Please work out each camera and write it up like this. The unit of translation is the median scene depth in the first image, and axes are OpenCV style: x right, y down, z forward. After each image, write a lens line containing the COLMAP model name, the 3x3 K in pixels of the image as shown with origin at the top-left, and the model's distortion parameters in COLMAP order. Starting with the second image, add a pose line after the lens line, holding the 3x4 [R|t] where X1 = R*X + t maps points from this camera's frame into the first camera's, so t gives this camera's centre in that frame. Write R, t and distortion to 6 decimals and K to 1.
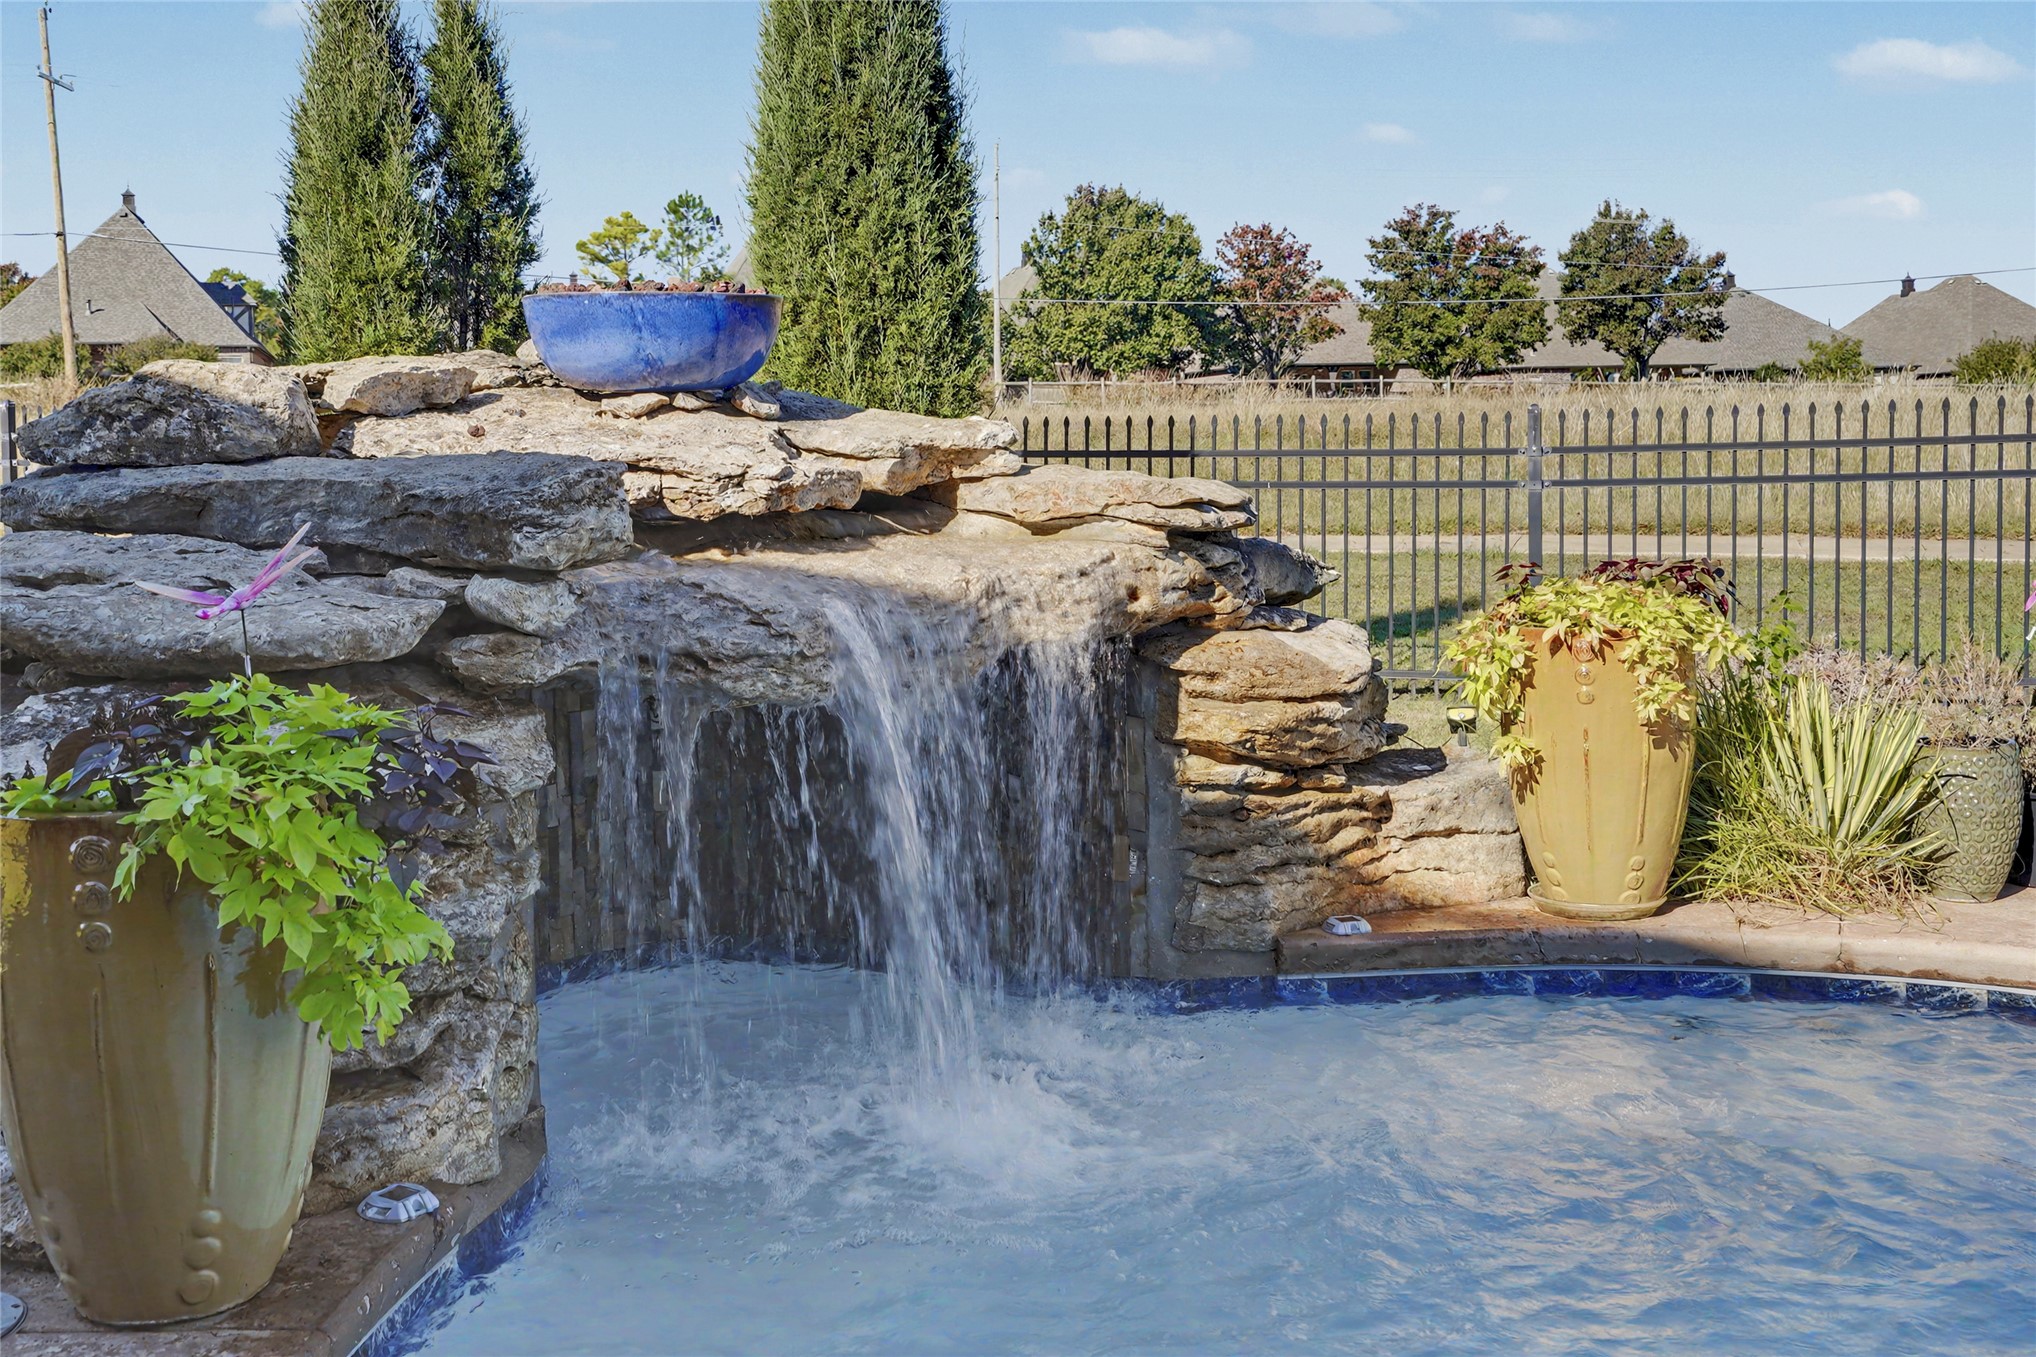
lens RADIAL K [[2133.5, 0, 981.3], [0, 2133.5, 547.5], [0, 0, 1]] dist [0.044936, -0.002501]
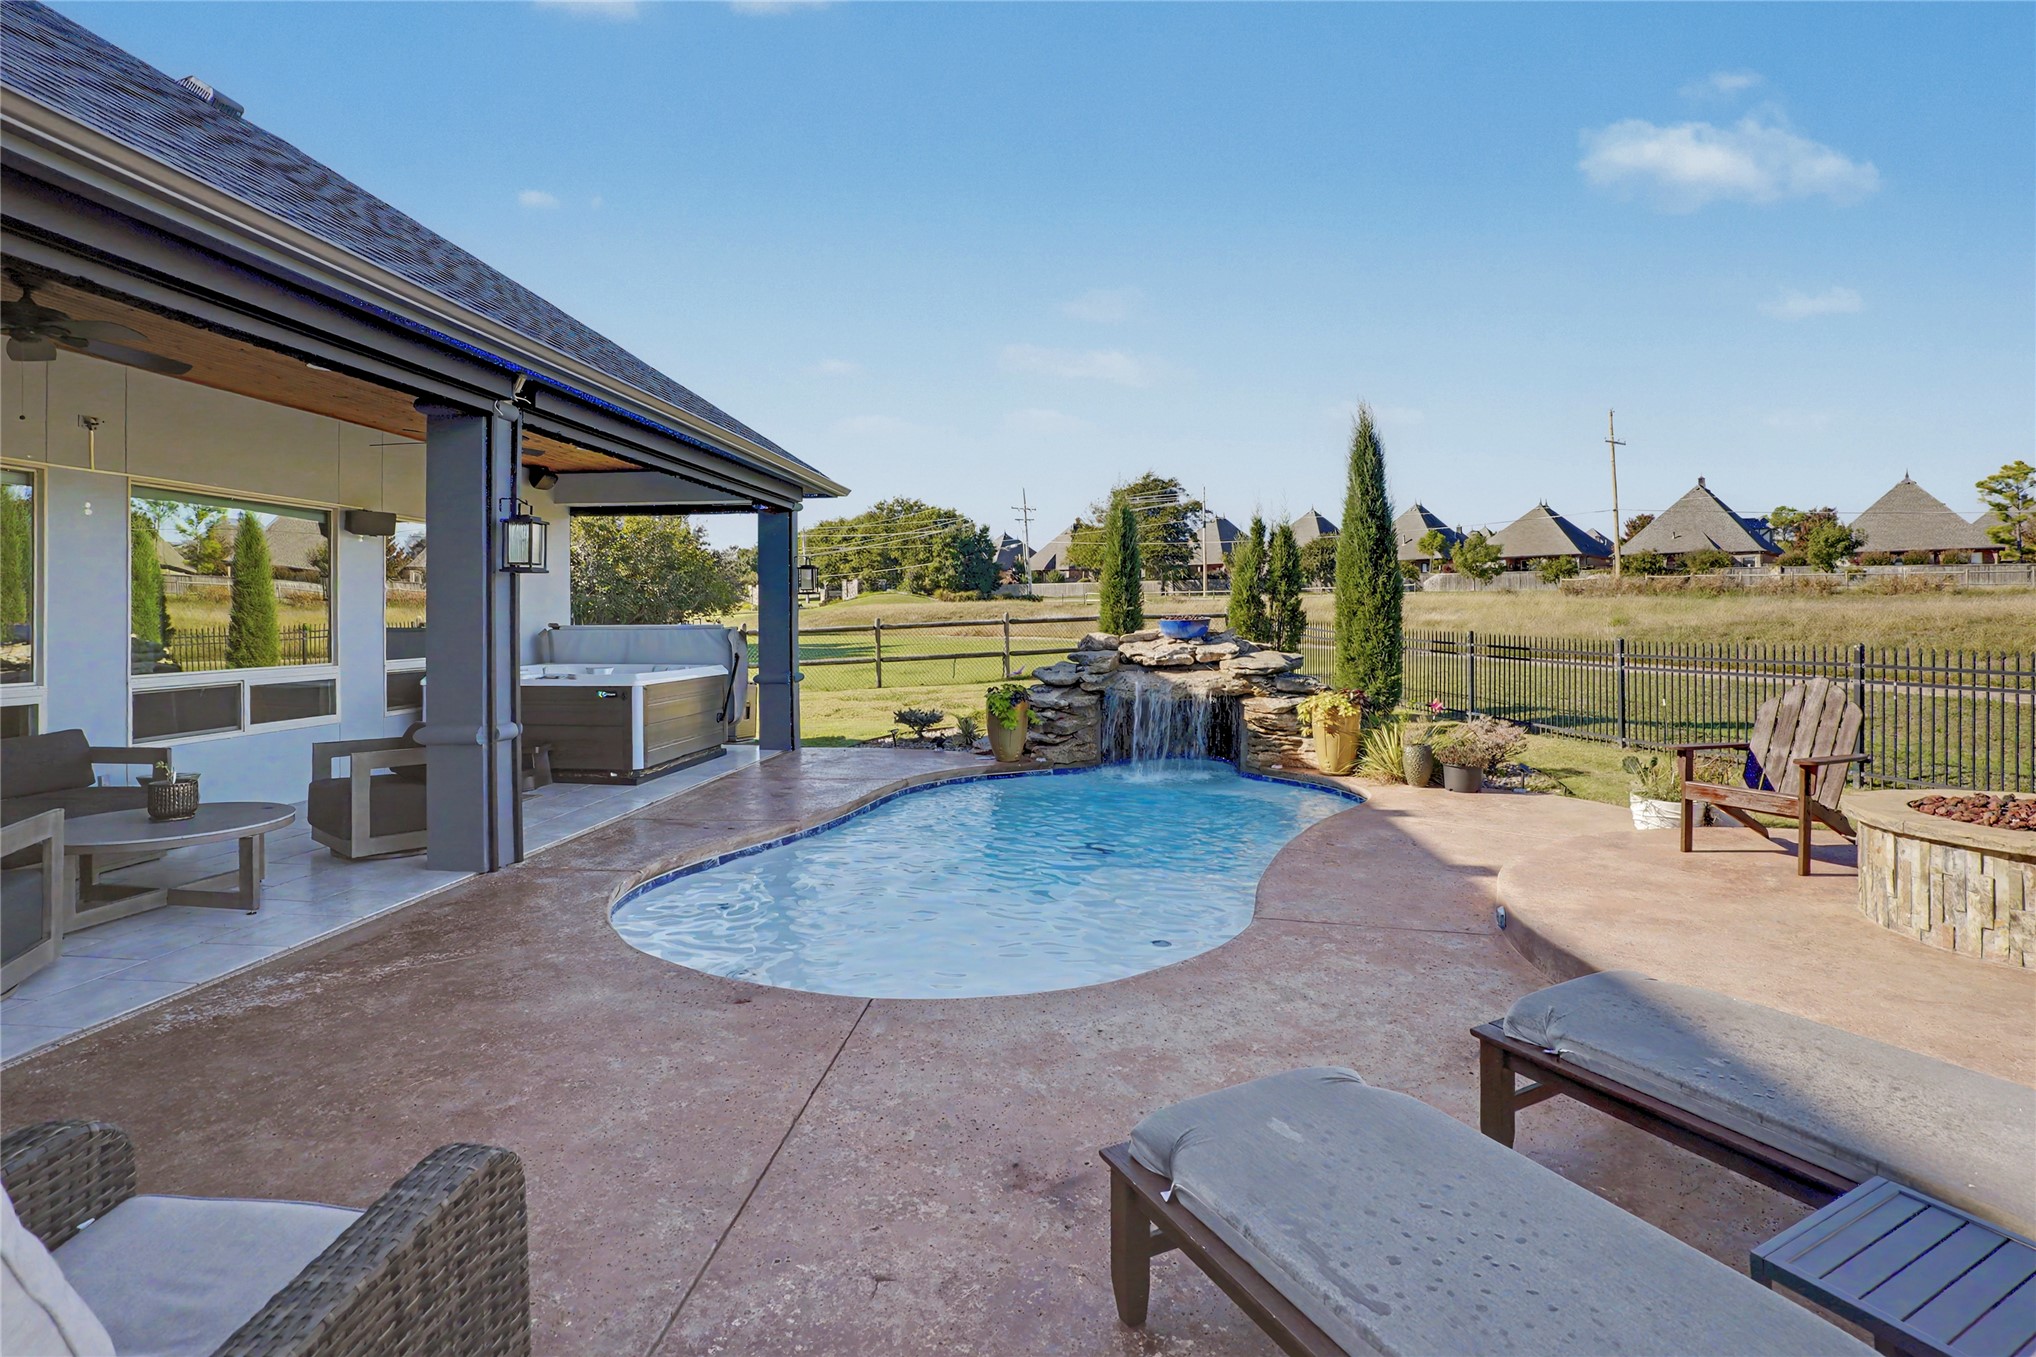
lens RADIAL K [[1011.9, 0, 1027.6], [0, 1011.9, 611.7], [0, 0, 1]] dist [-0.033429, 0.000351]
pose [[0.520822, 0.015791, -0.853519, 0.435203], [-0.042509, 0.999068, -0.007455, -0.026825], [0.852606, 0.040165, 0.521008, -0.136949]]
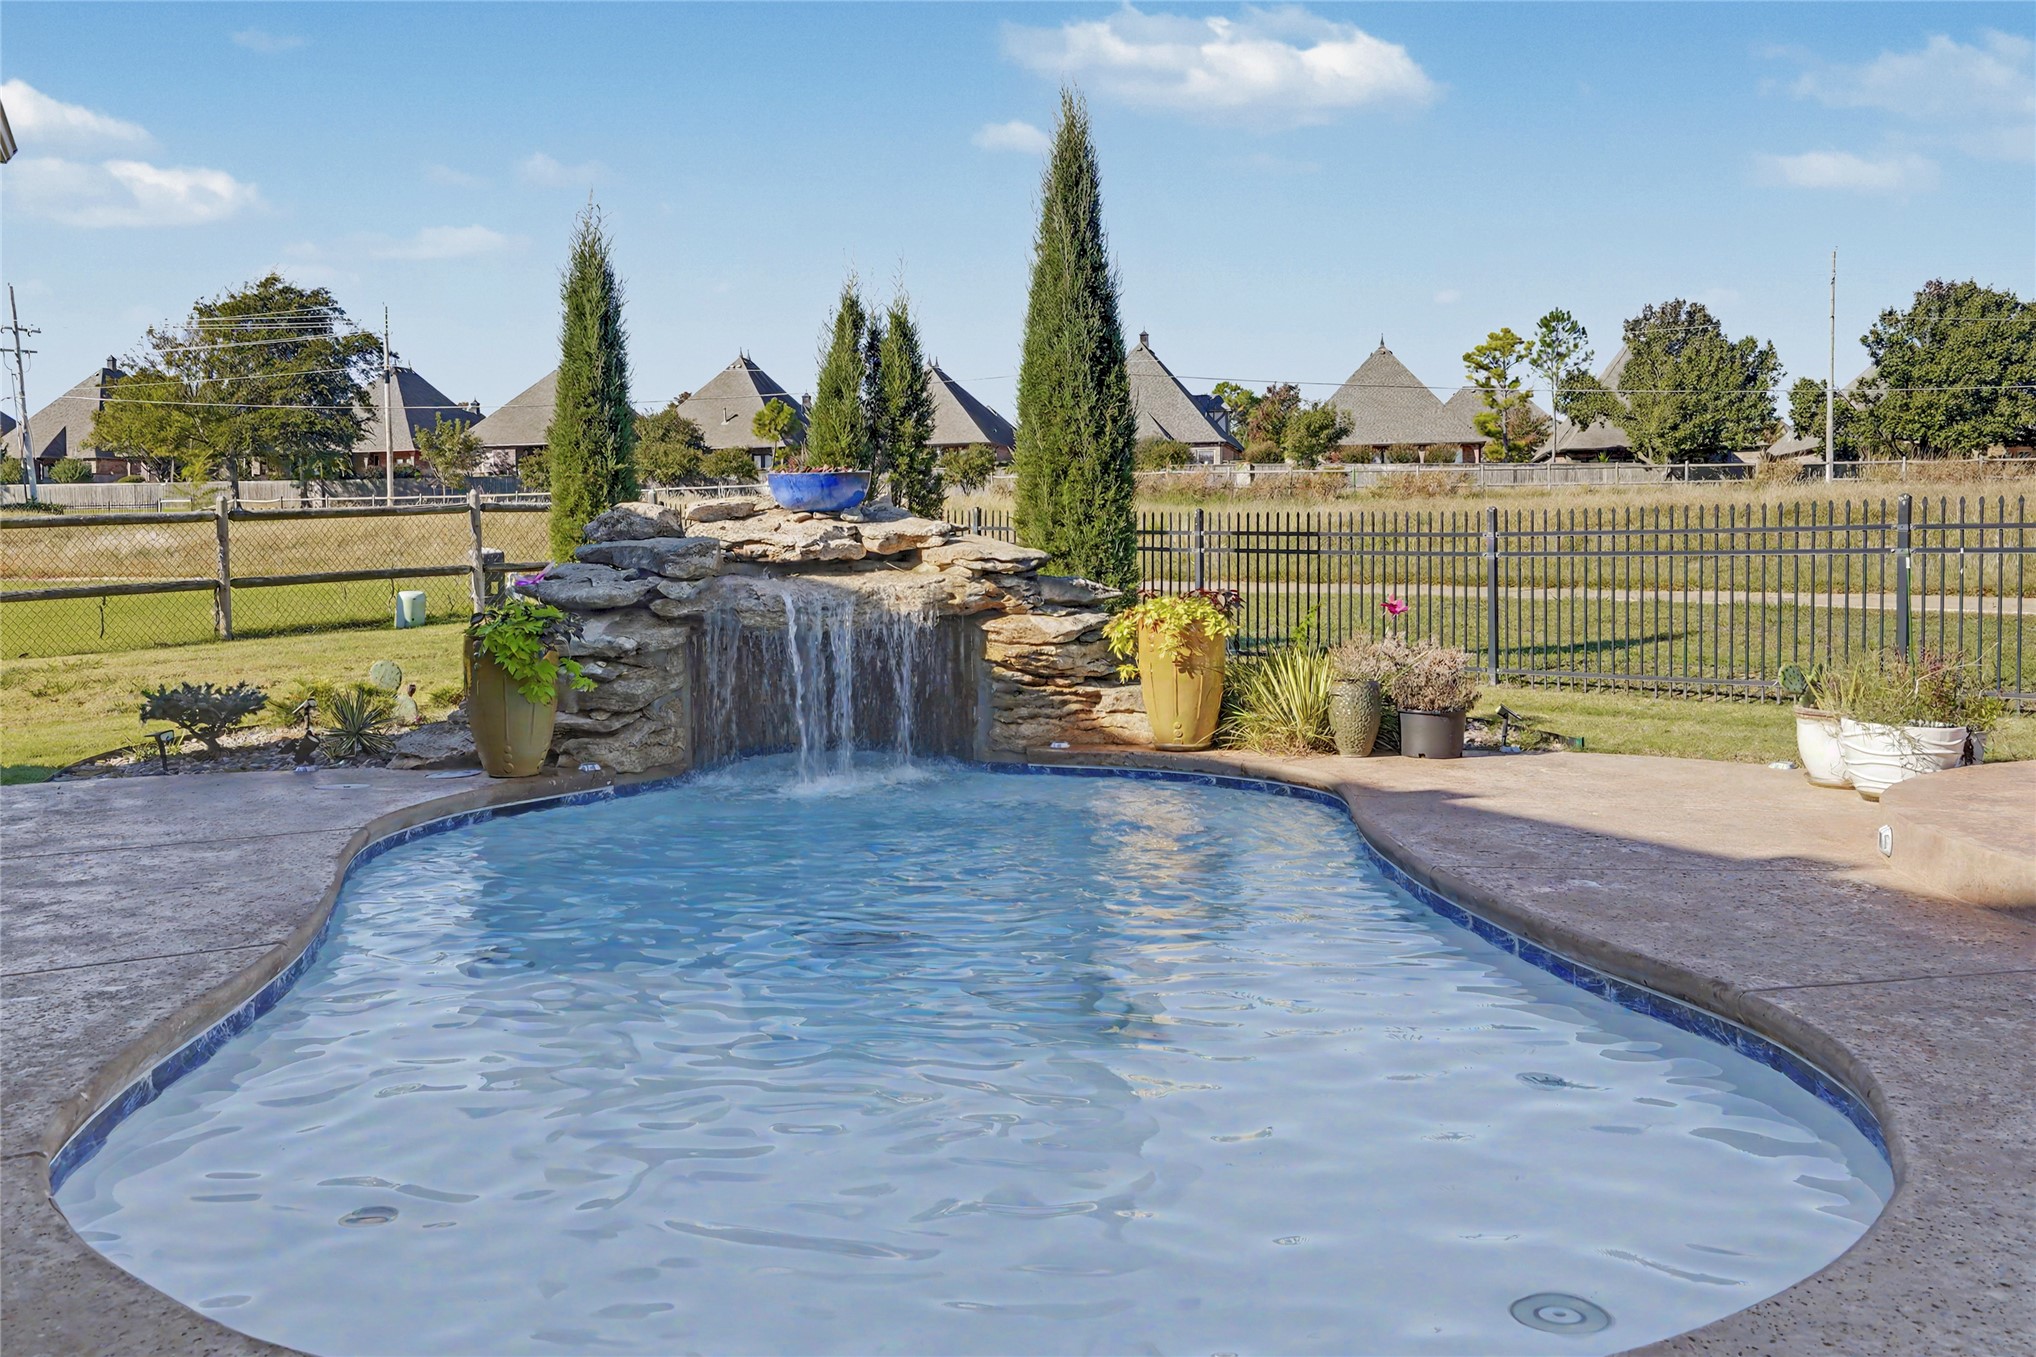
lens RADIAL K [[1728.7, 0, 954.5], [0, 1728.7, 614.8], [0, 0, 1]] dist [0.015261, 0.019671]
pose [[0.872829, 0.029474, -0.487135, 0.254181], [-0.024434, 0.999562, 0.016698, 0.002477], [0.487414, -0.002672, 0.873167, -0.175872]]
